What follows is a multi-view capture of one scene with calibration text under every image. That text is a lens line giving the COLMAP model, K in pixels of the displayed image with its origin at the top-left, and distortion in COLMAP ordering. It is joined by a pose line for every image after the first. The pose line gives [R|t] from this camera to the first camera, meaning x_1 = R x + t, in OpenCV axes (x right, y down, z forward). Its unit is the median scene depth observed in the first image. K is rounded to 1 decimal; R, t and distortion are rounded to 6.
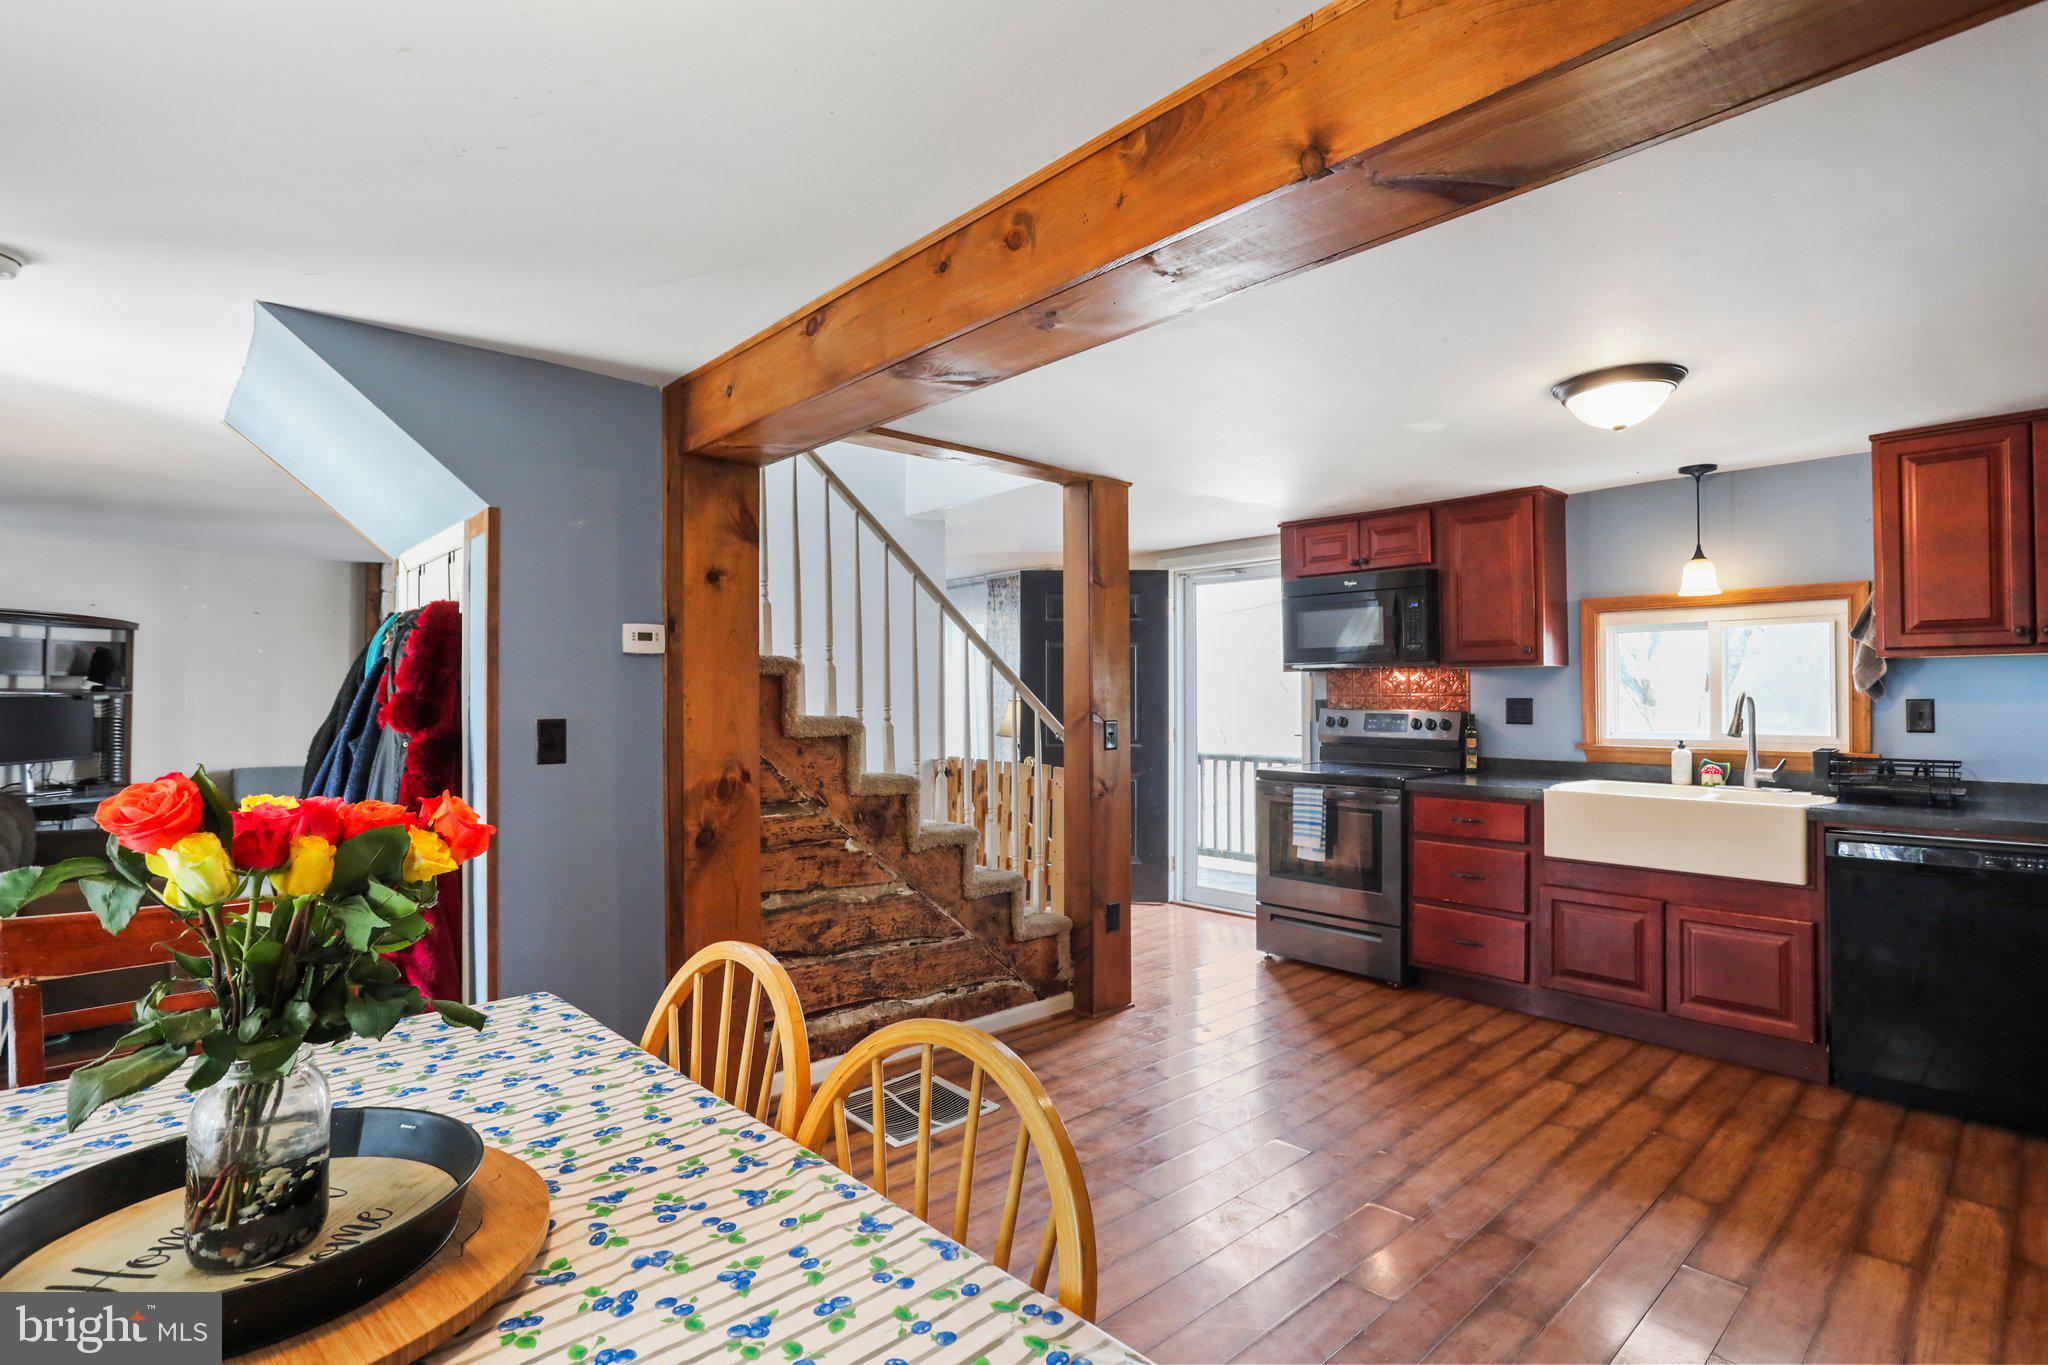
lens RADIAL K [[993.3, 0, 1017.7], [0, 993.3, 685.6], [0, 0, 1]] dist [-0.050687, 0.028061]
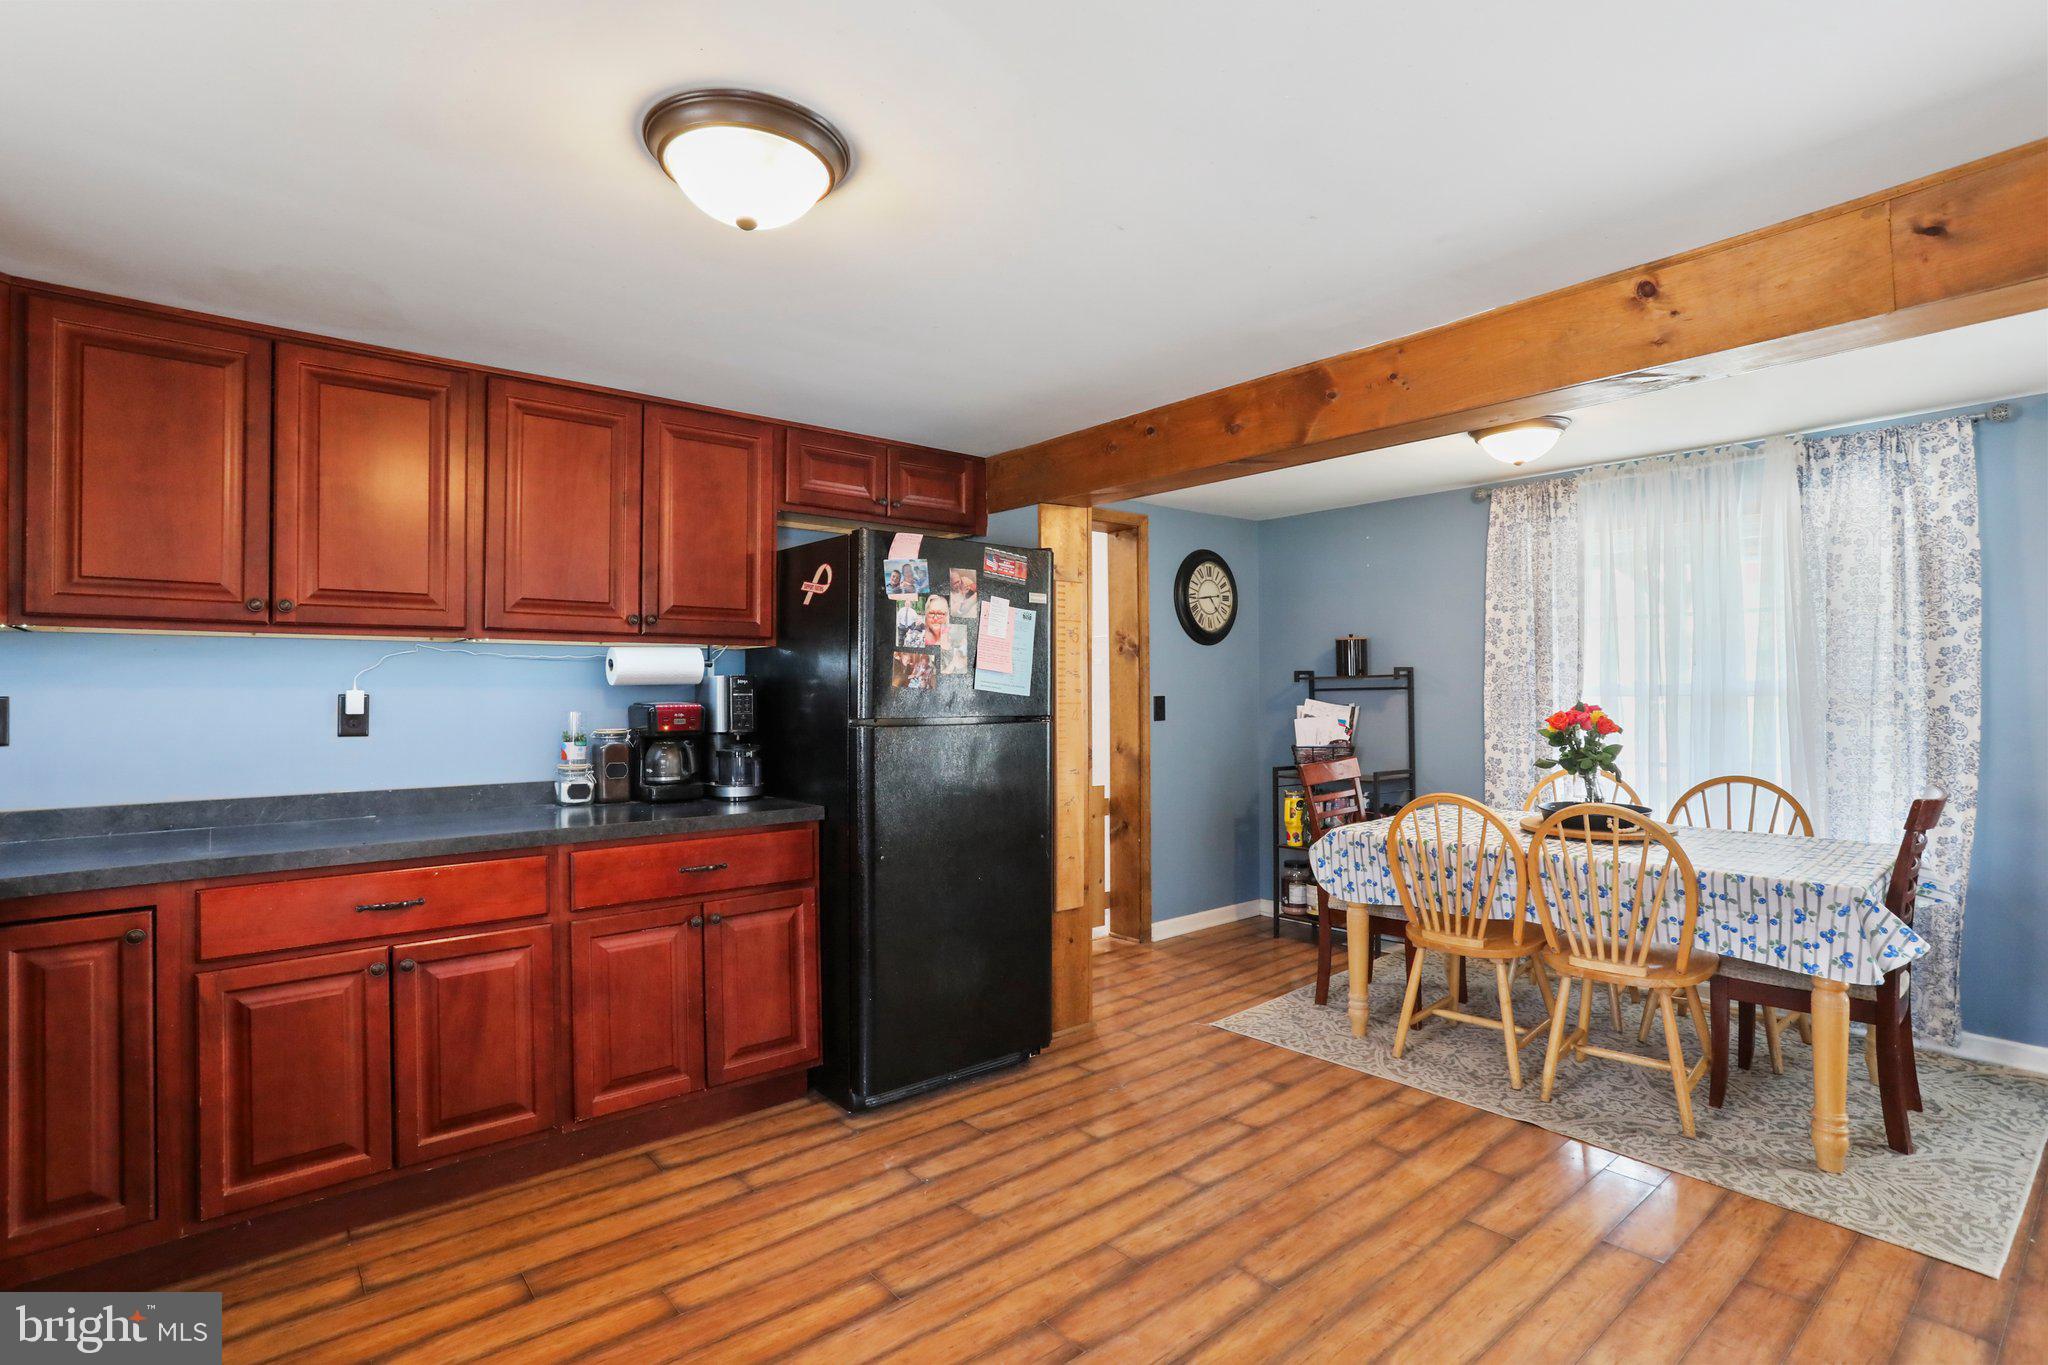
lens RADIAL K [[993.3, 0, 1017.7], [0, 993.3, 685.6], [0, 0, 1]] dist [-0.050687, 0.028061]
pose [[-0.998782, 0.008384, 0.048622, 0.317528], [0.007430, 0.999777, -0.019770, 0.019853], [-0.048777, -0.019385, -0.998622, 1.169710]]
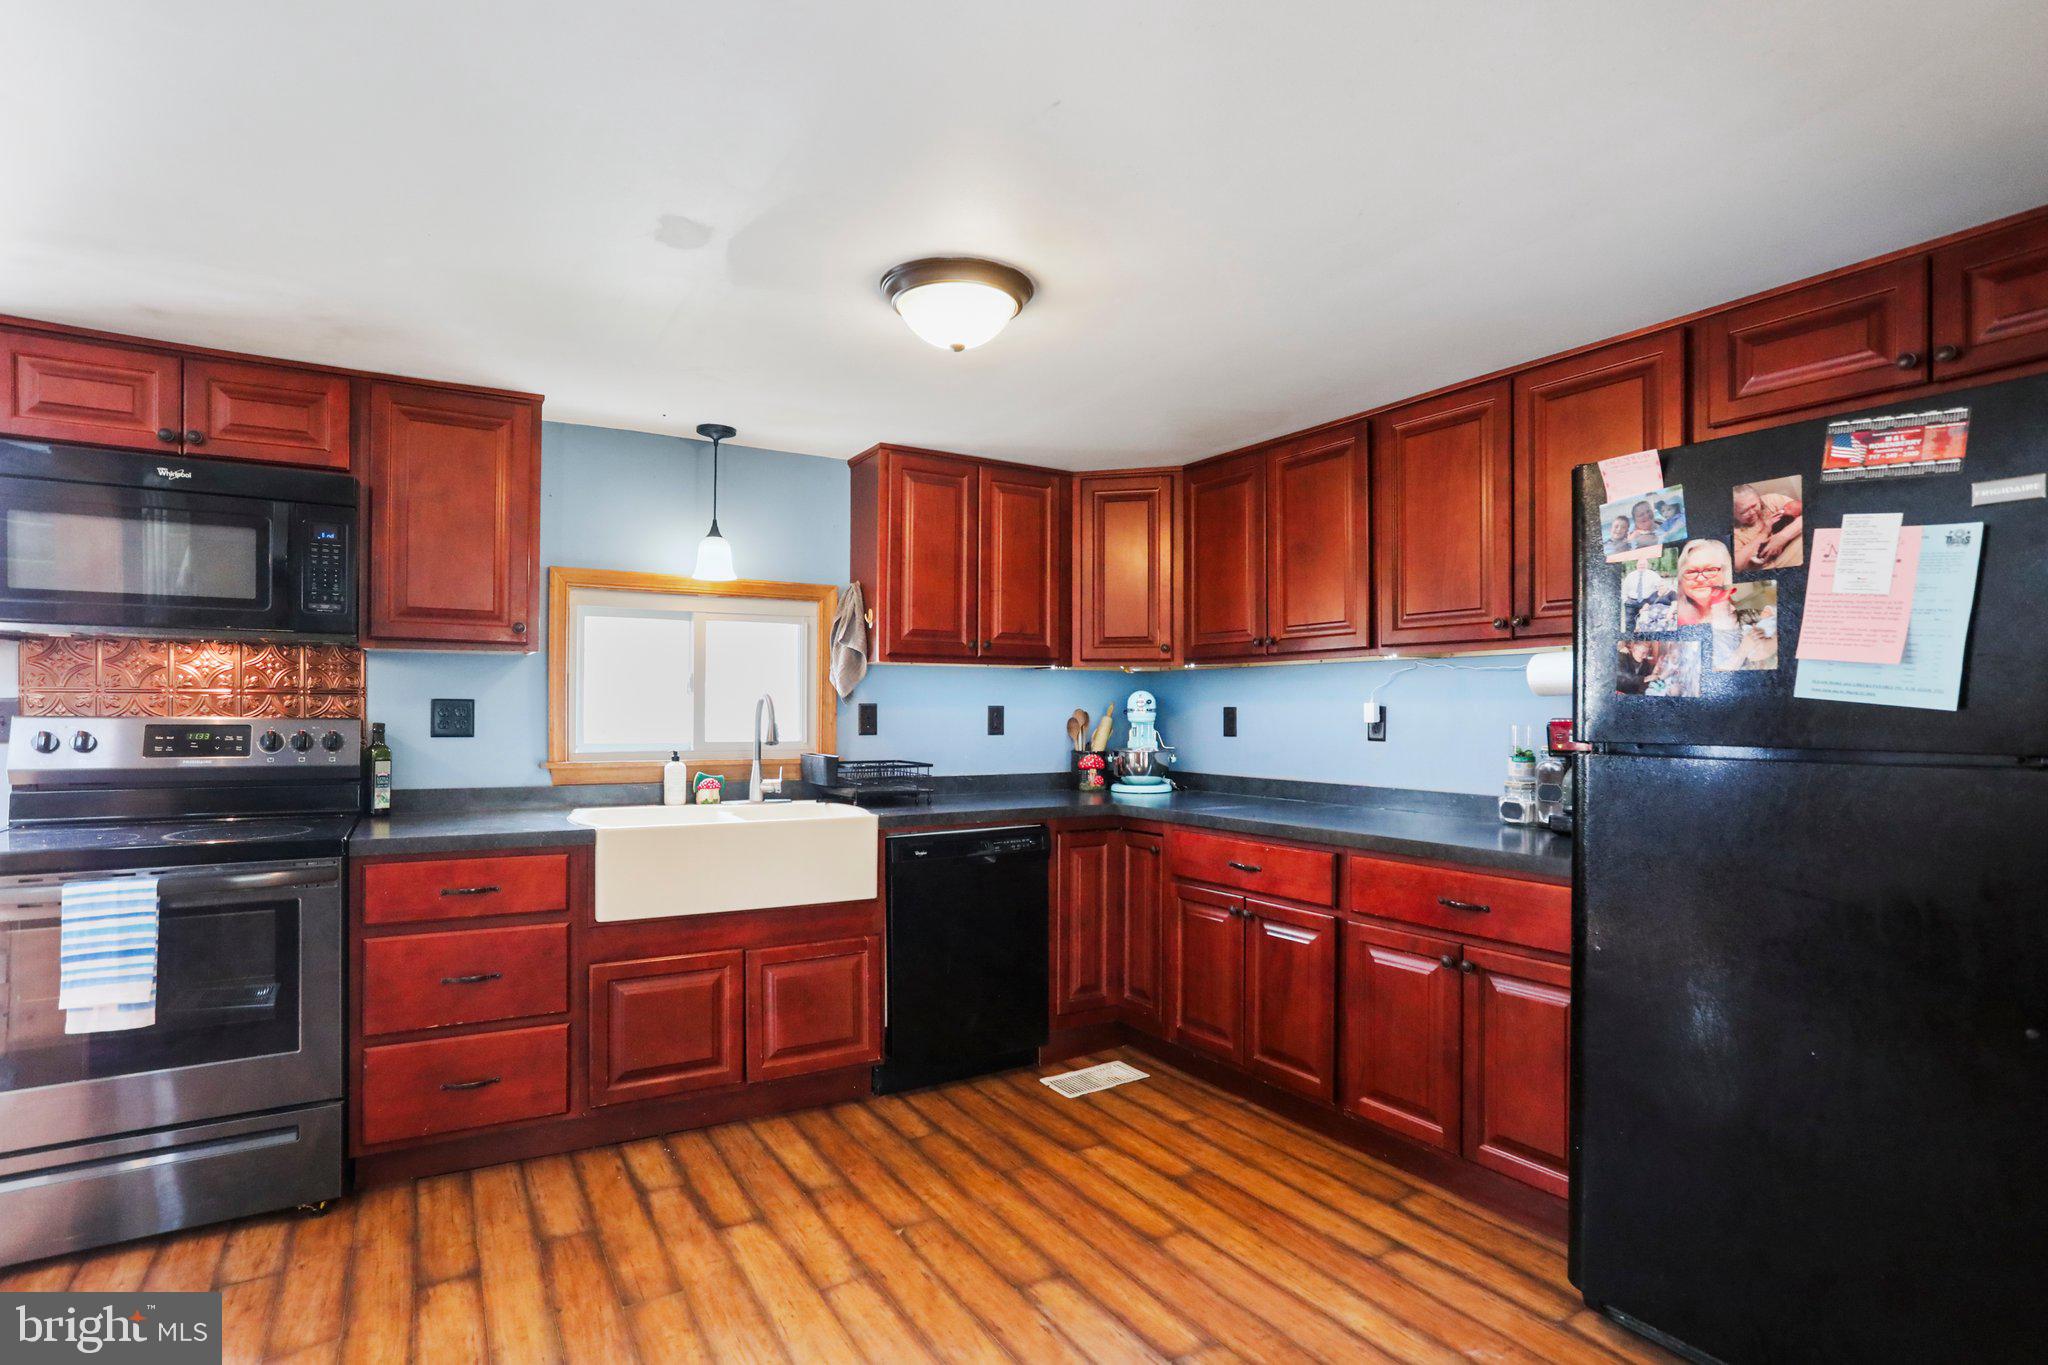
lens RADIAL K [[1010.3, 0, 1025.7], [0, 1010.3, 708.2], [0, 0, 1]] dist [-0.061044, 0.039693]
pose [[0.186132, 0.004998, 0.982512, -0.114965], [-0.016087, 0.999869, -0.002039, 0.017332], [-0.982393, -0.015426, 0.186188, 0.589400]]
